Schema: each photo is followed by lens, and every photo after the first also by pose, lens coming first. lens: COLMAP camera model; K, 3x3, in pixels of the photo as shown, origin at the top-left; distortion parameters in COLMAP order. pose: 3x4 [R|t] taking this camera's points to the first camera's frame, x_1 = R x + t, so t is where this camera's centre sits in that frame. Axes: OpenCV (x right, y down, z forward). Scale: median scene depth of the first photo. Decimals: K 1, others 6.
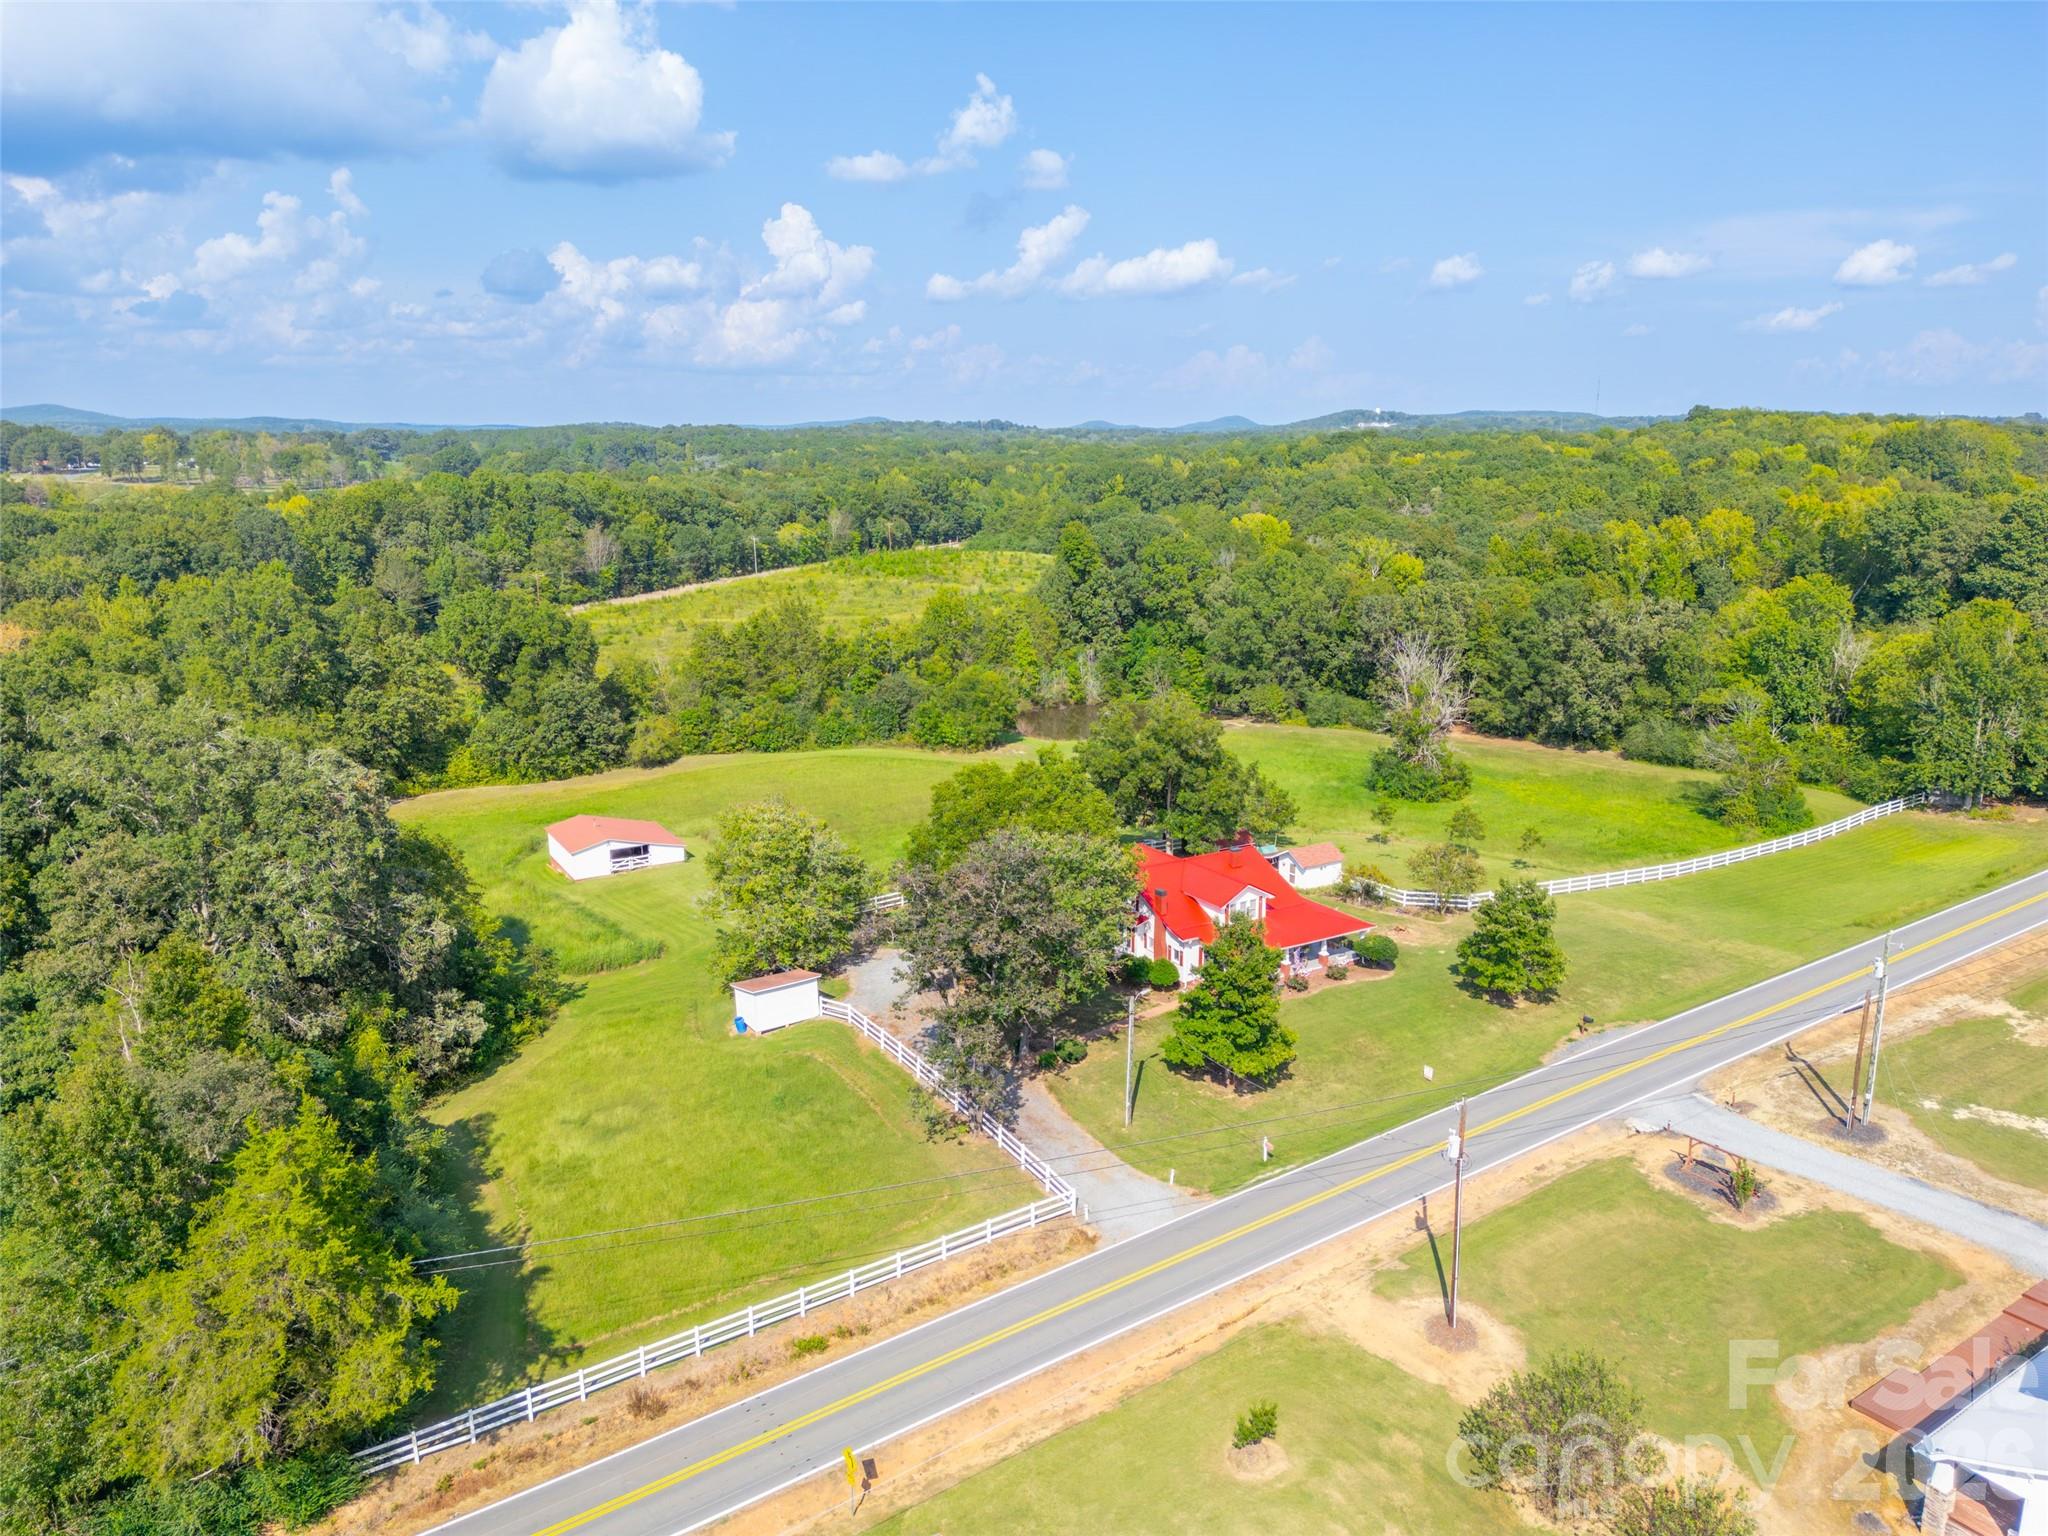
lens RADIAL K [[1447.2, 0, 1024.0], [0, 1447.2, 768.0], [0, 0, 1]] dist [0.037217, -0.000635]
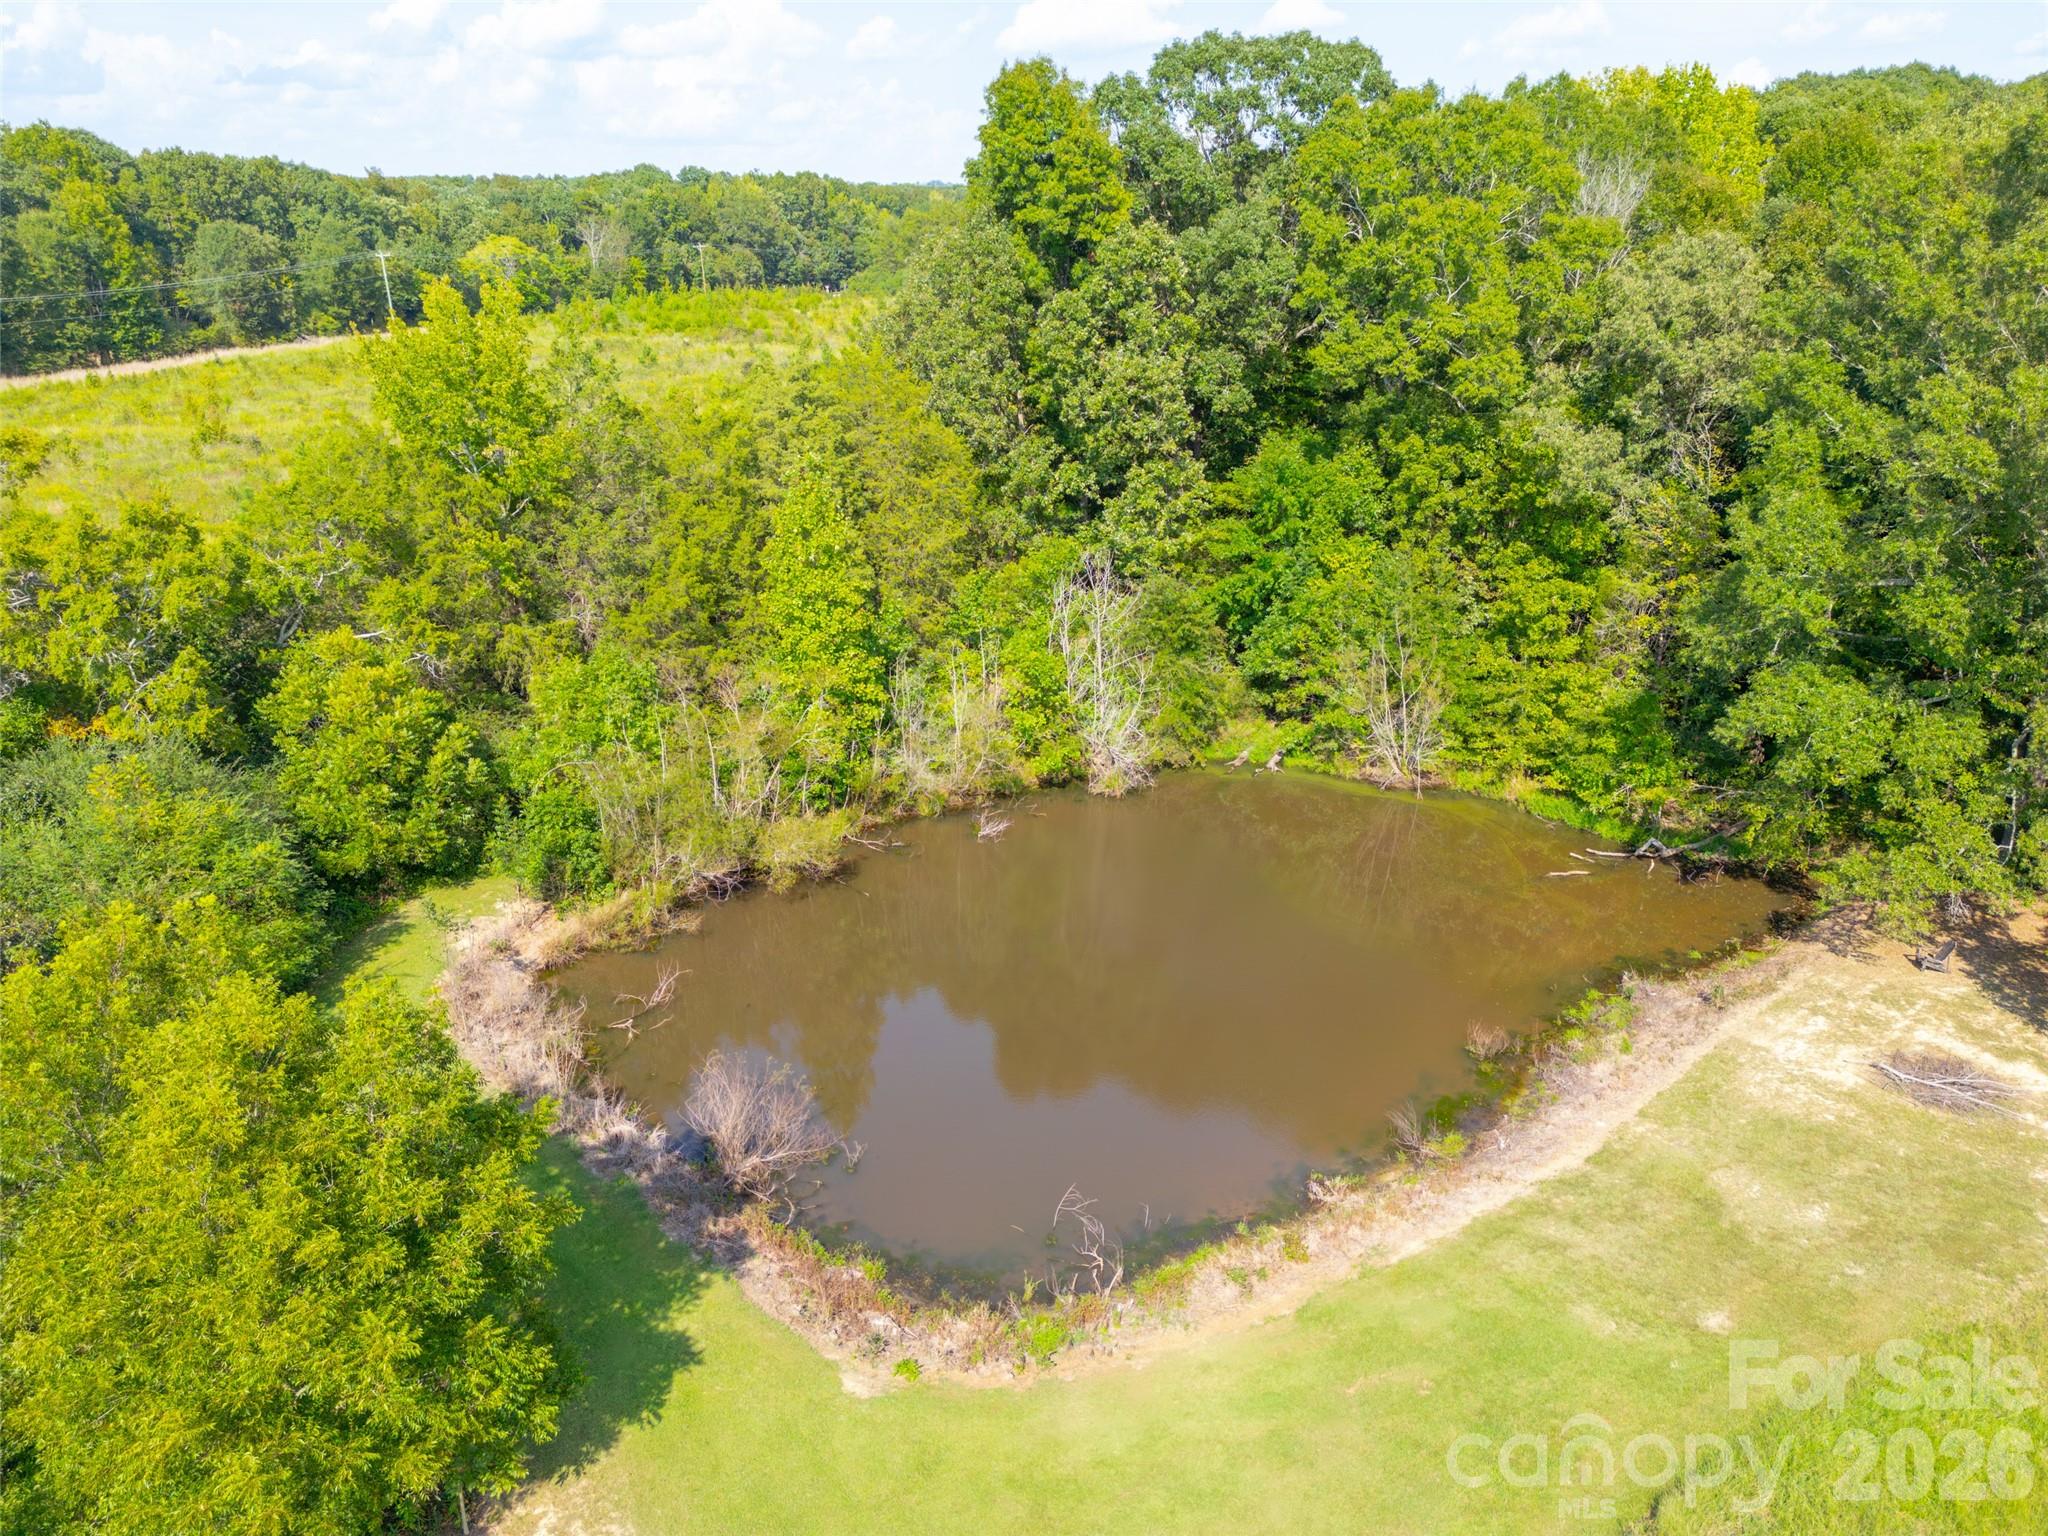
lens RADIAL K [[1447.2, 0, 1024.0], [0, 1447.2, 768.0], [0, 0, 1]] dist [0.037217, -0.000635]
pose [[0.999375, -0.018250, 0.030274, 0.023916], [0.013830, 0.990016, 0.140277, -0.079009], [-0.032532, -0.139770, 0.989649, 0.727488]]
